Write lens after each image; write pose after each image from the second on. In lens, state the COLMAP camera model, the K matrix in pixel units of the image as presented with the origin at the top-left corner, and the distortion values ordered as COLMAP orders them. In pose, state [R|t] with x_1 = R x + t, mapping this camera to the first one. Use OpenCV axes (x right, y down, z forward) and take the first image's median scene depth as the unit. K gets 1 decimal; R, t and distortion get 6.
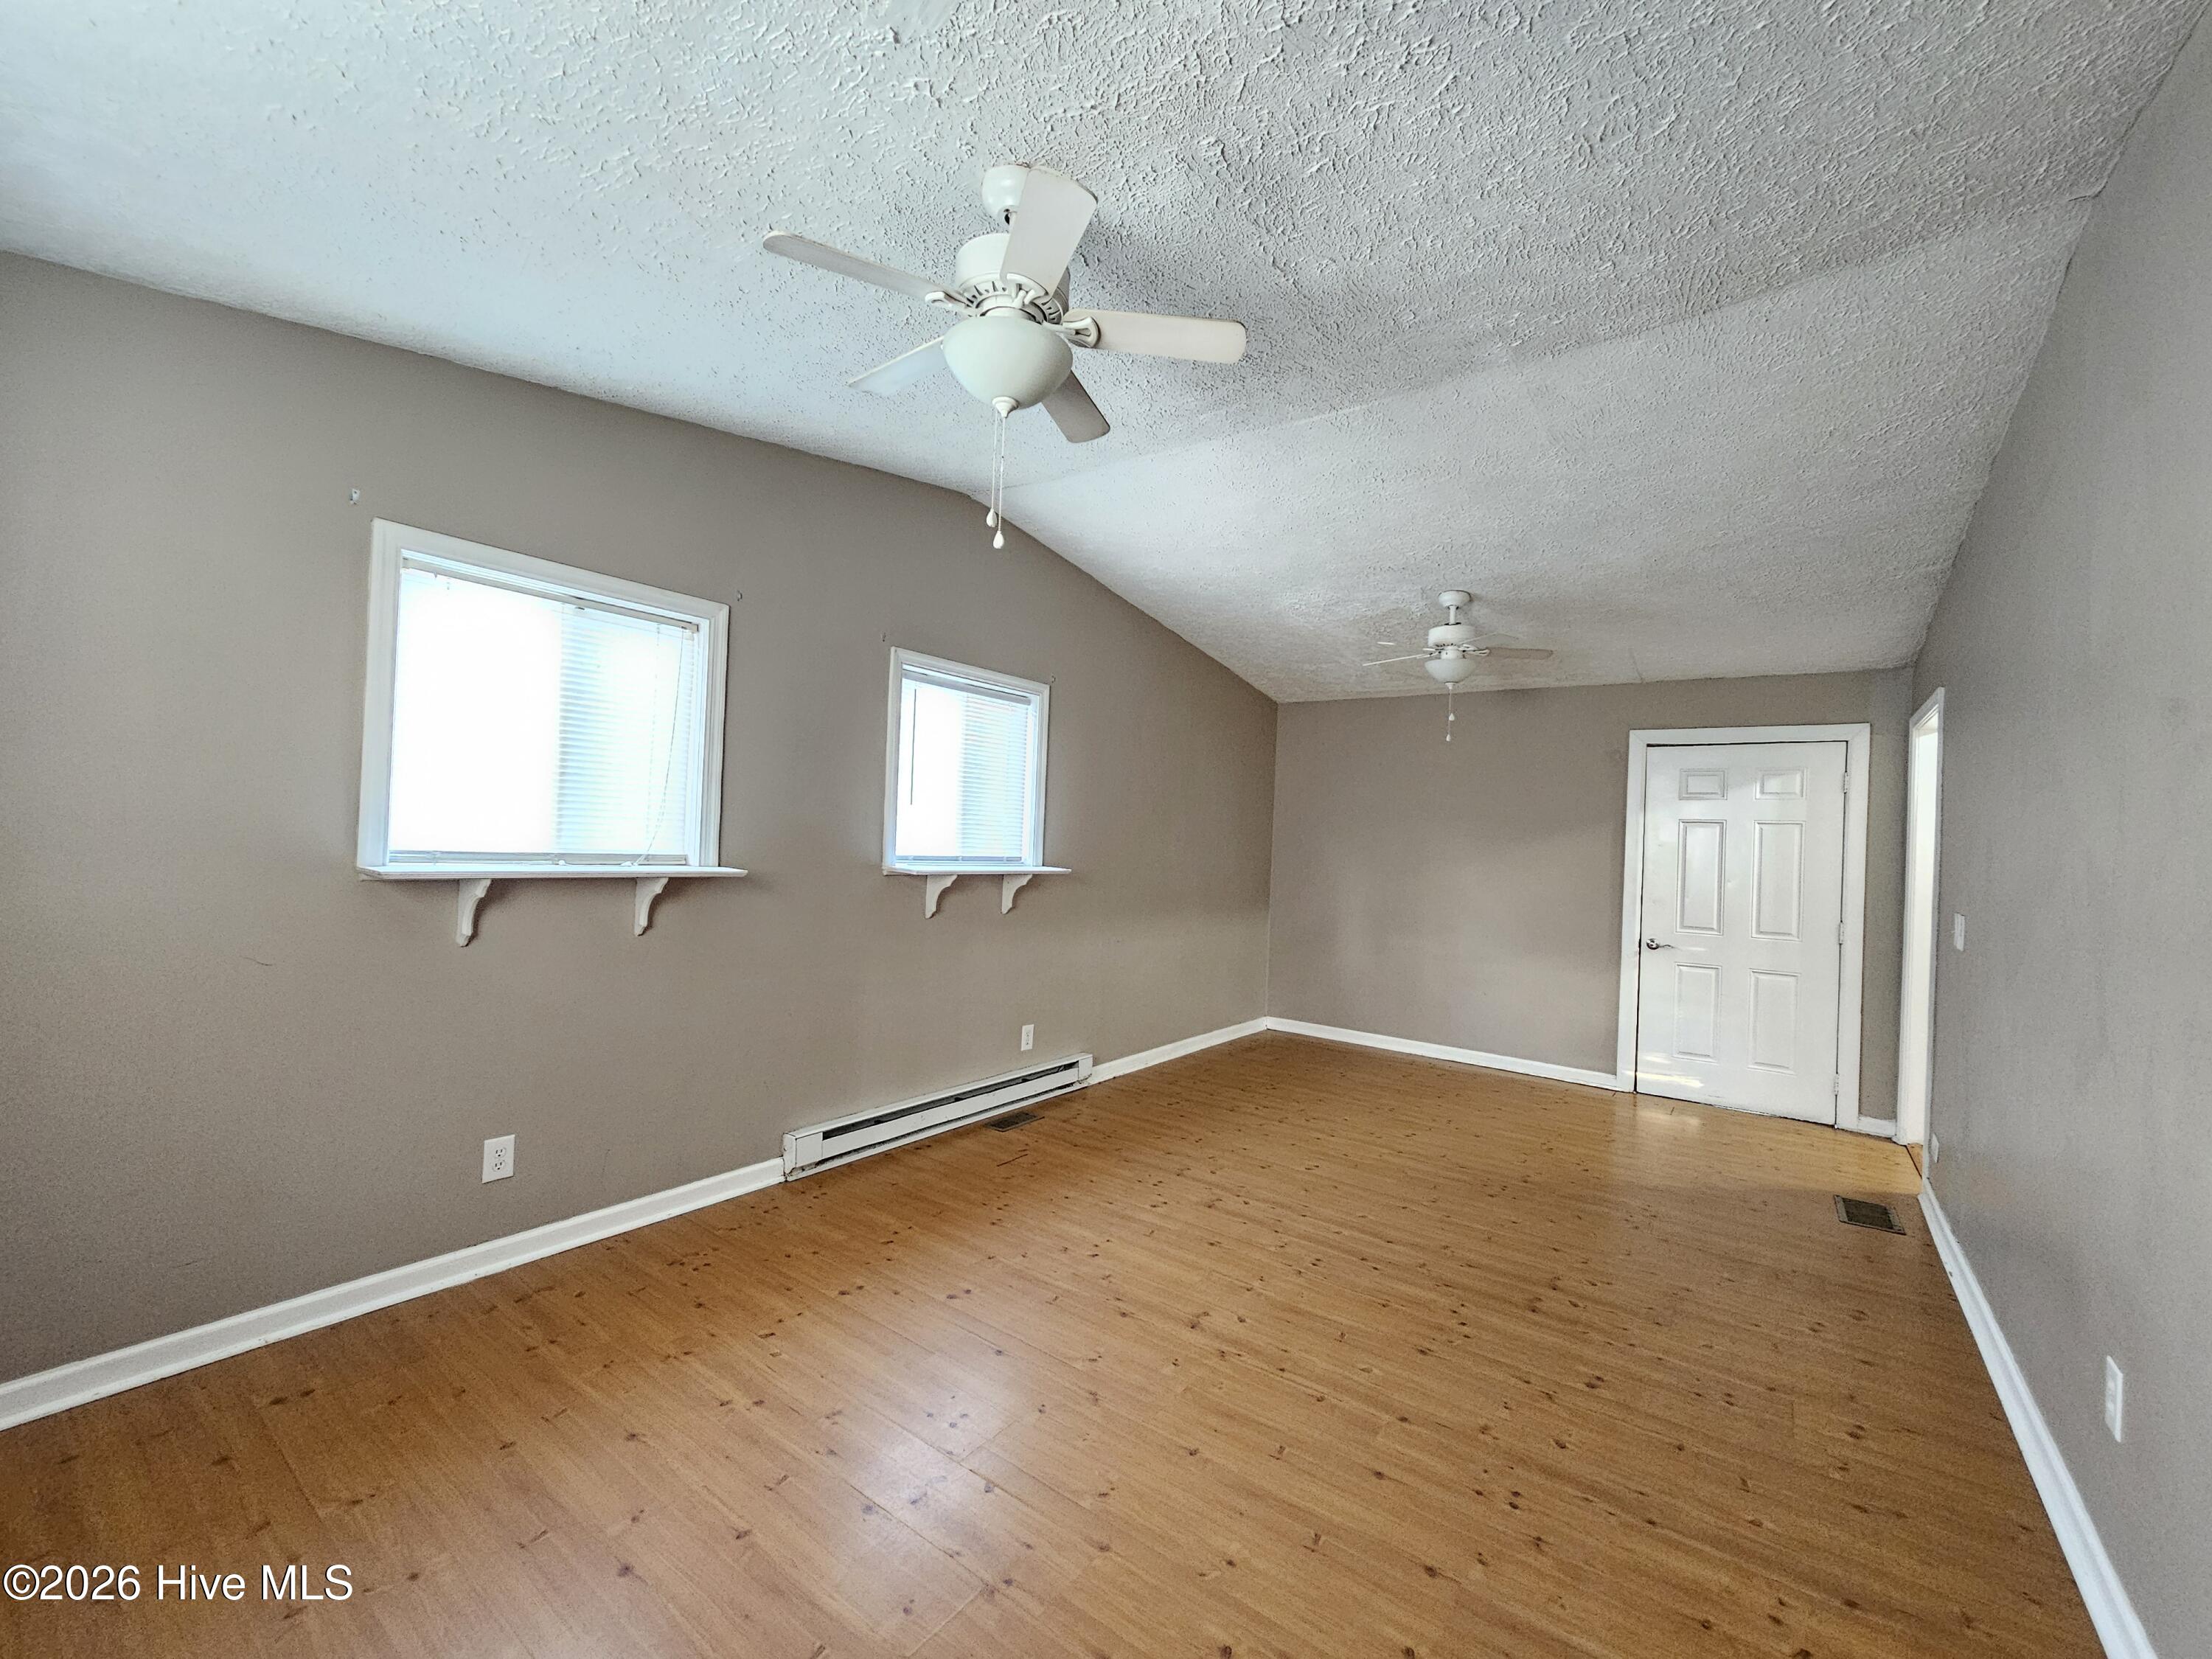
lens RADIAL K [[909.3, 0, 1120.3], [0, 909.3, 832.5], [0, 0, 1]] dist [0.002764, 0.000037]
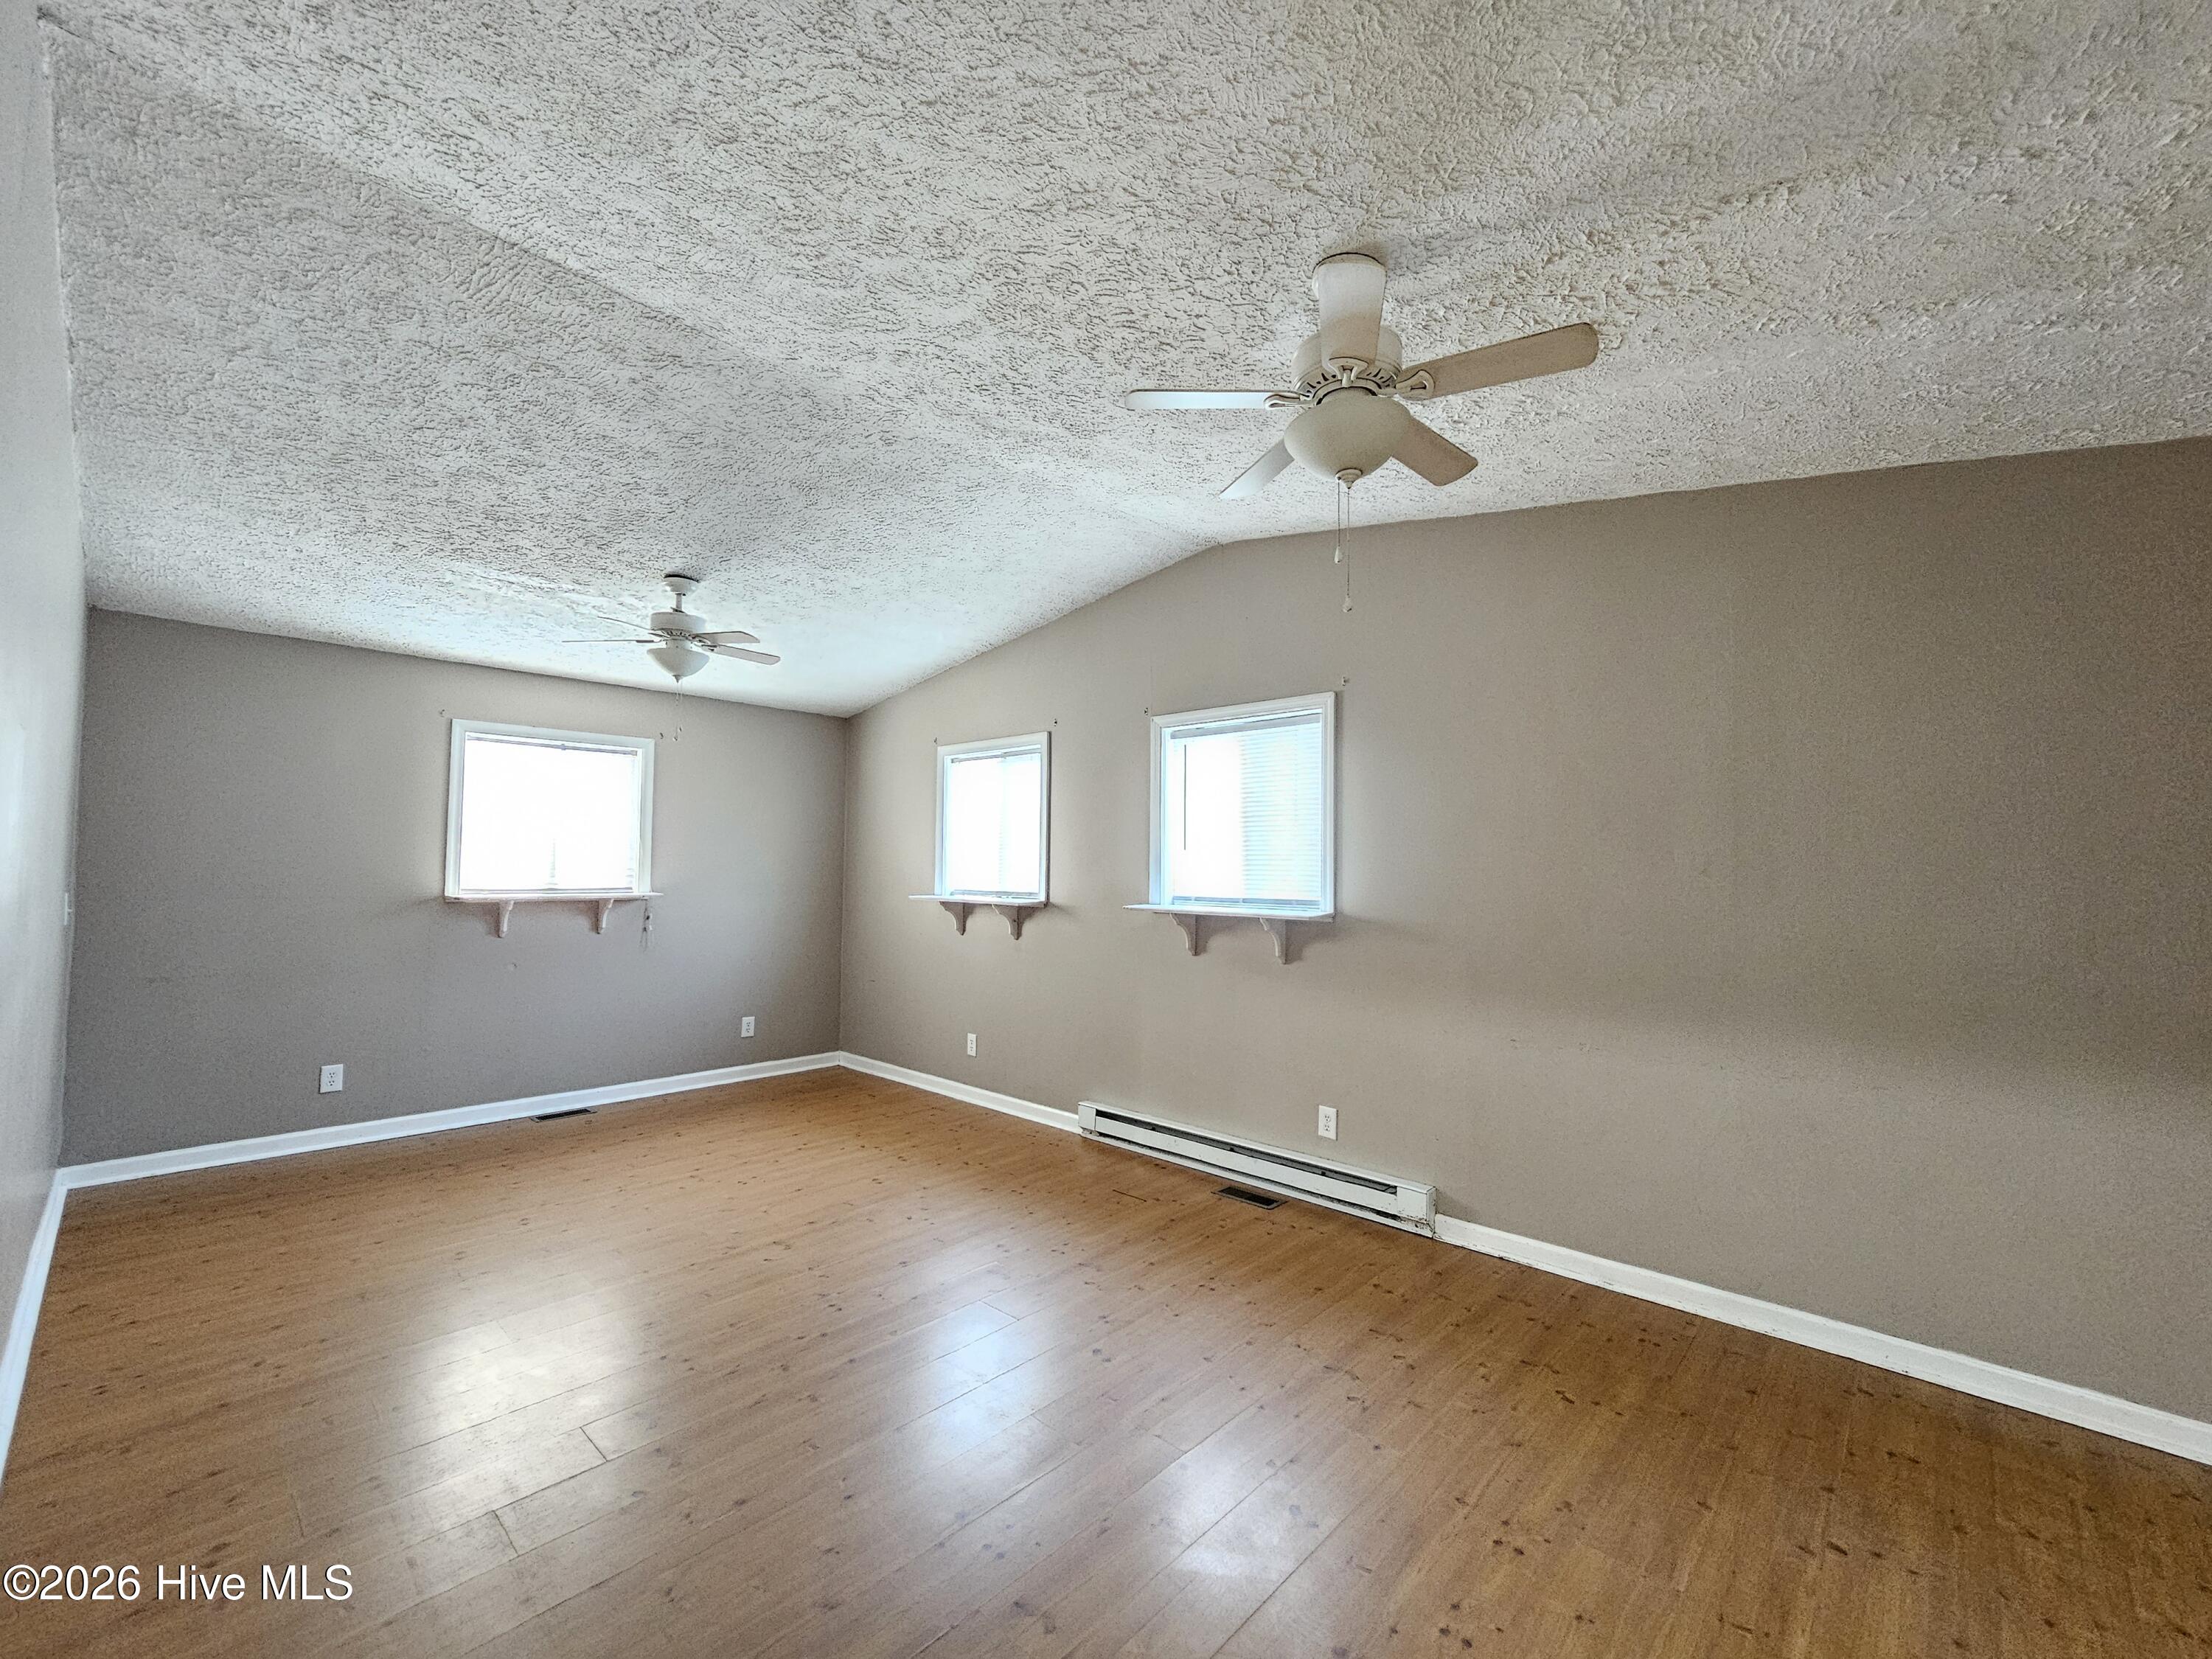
lens RADIAL K [[909.8, 0, 1111.1], [0, 909.8, 829.3], [0, 0, 1]] dist [0.000421, 0.000108]
pose [[-0.125182, -0.087396, -0.988277, 0.915939], [-0.006331, 0.996163, -0.087292, 0.043728], [0.992114, -0.004671, -0.125255, 1.108393]]
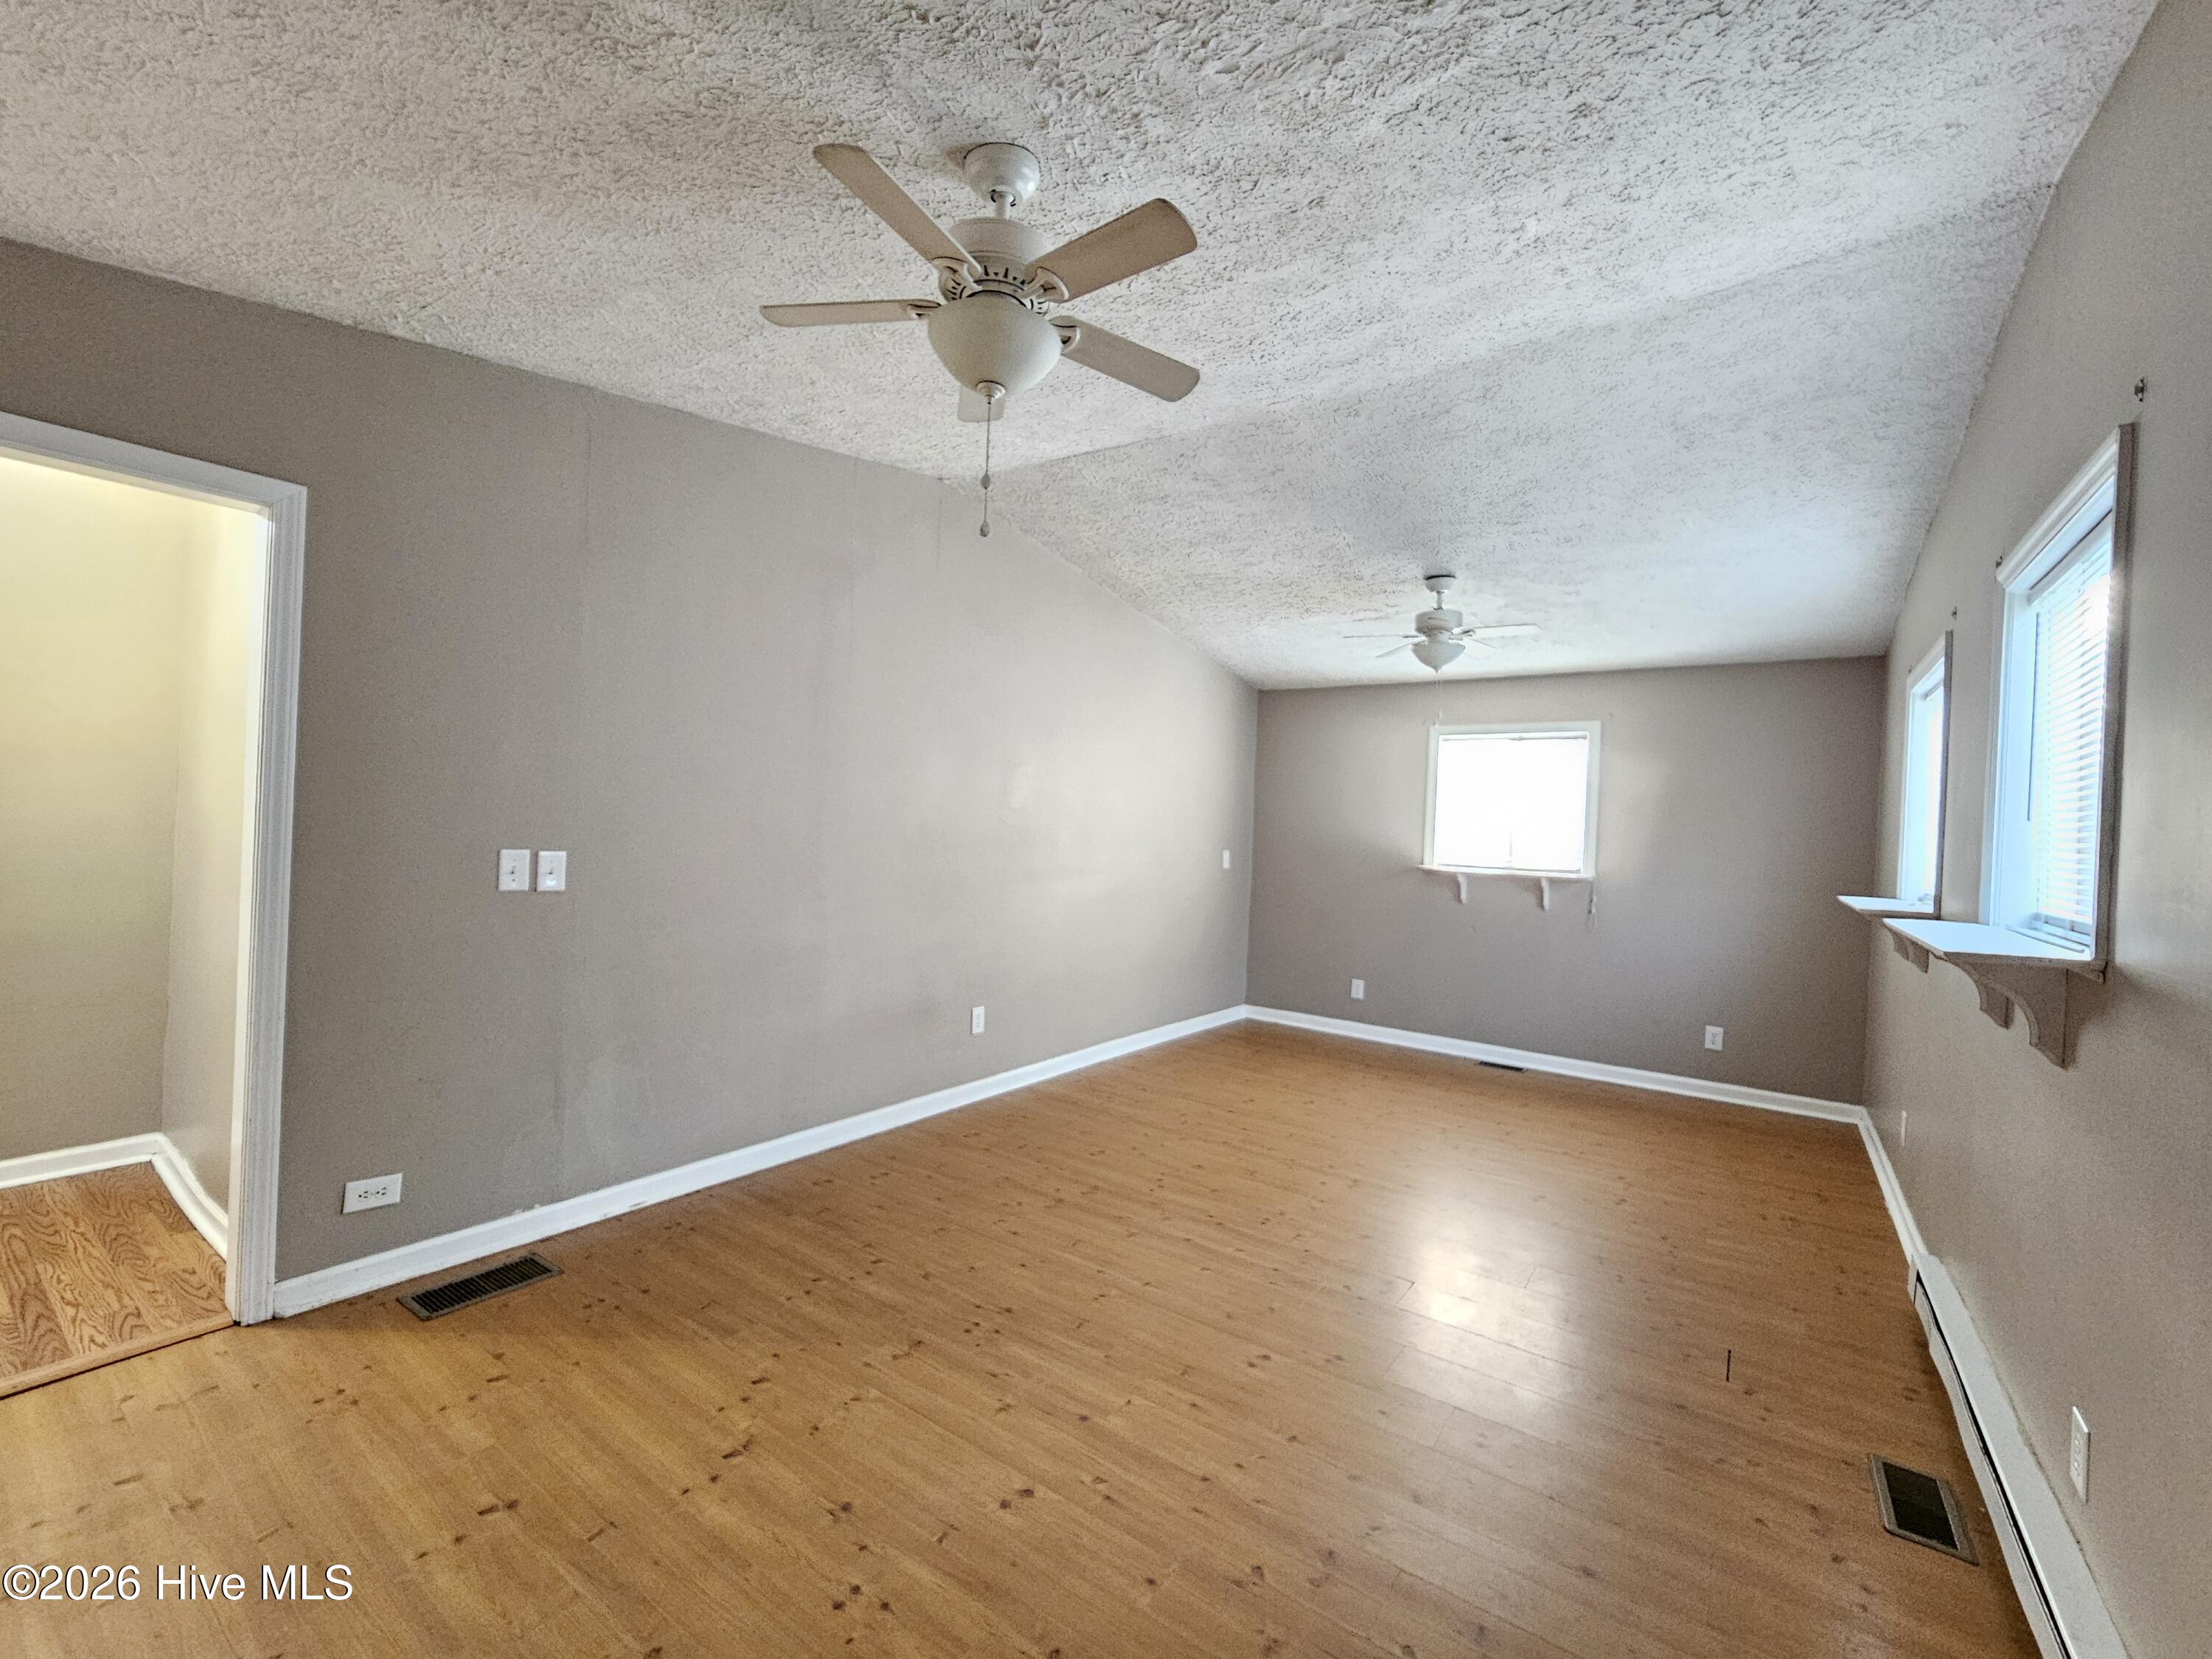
lens RADIAL K [[909.8, 0, 1111.1], [0, 909.8, 829.3], [0, 0, 1]] dist [0.000421, 0.000108]
pose [[-0.996377, -0.084684, -0.007787, 0.350279], [-0.084609, 0.996368, -0.009549, 0.028581], [0.008568, -0.008855, -0.999924, 1.634979]]
